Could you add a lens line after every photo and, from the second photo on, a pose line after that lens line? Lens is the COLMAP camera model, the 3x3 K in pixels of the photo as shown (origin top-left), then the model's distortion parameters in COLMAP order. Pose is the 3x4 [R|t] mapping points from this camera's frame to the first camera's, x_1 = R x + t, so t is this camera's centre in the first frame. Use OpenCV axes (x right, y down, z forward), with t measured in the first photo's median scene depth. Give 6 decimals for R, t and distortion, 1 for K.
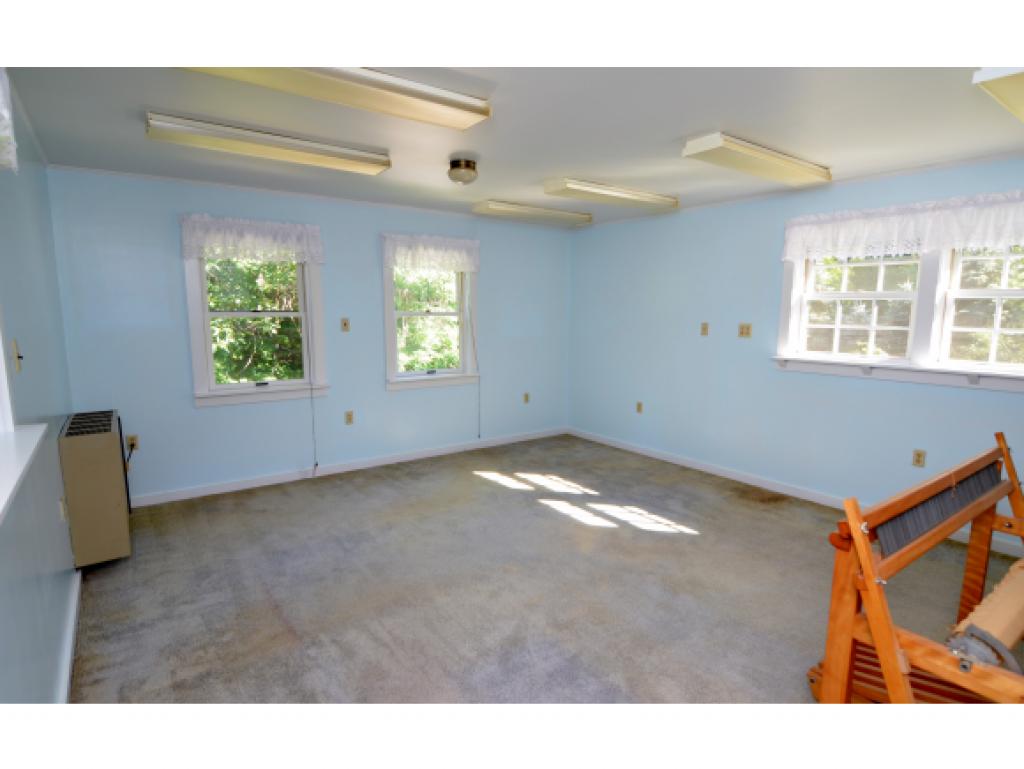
lens RADIAL K [[546.3, 0, 512.0], [0, 546.3, 384.5], [0, 0, 1]] dist [0.000758, -0.000488]
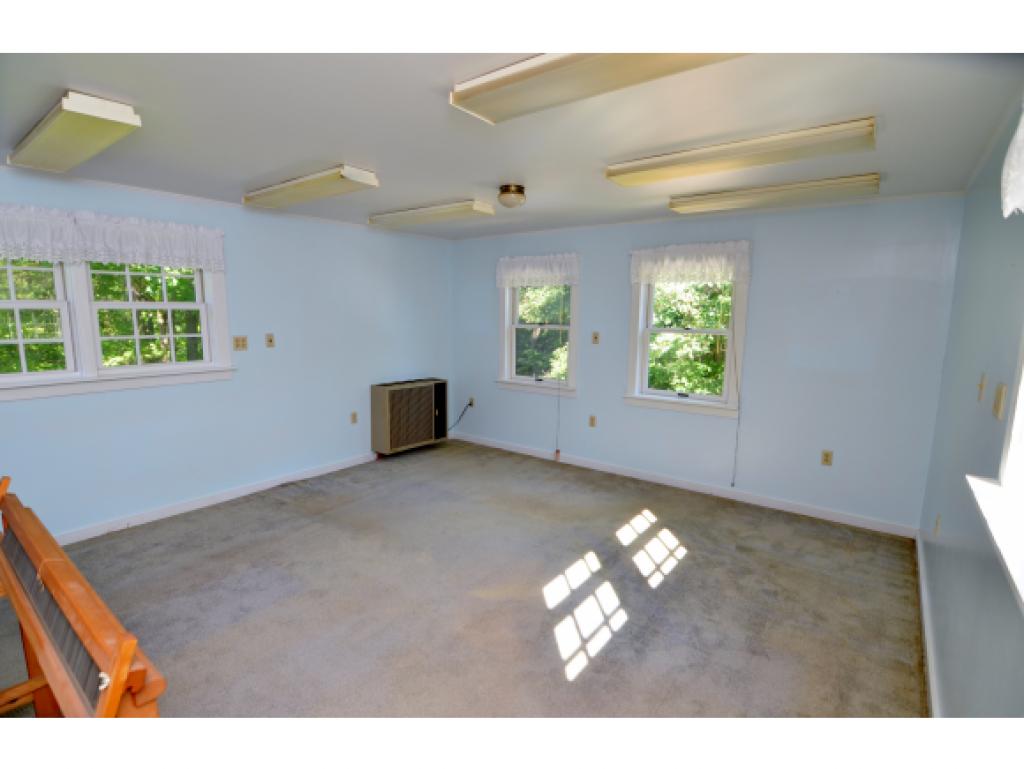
lens RADIAL K [[497.2, 0, 521.6], [0, 497.2, 389.7], [0, 0, 1]] dist [-0.006213, -0.001311]
pose [[0.303912, 0.143018, -0.941904, 0.650444], [-0.143664, 0.984242, 0.103093, -0.092613], [0.941806, 0.103986, 0.319670, 0.571061]]
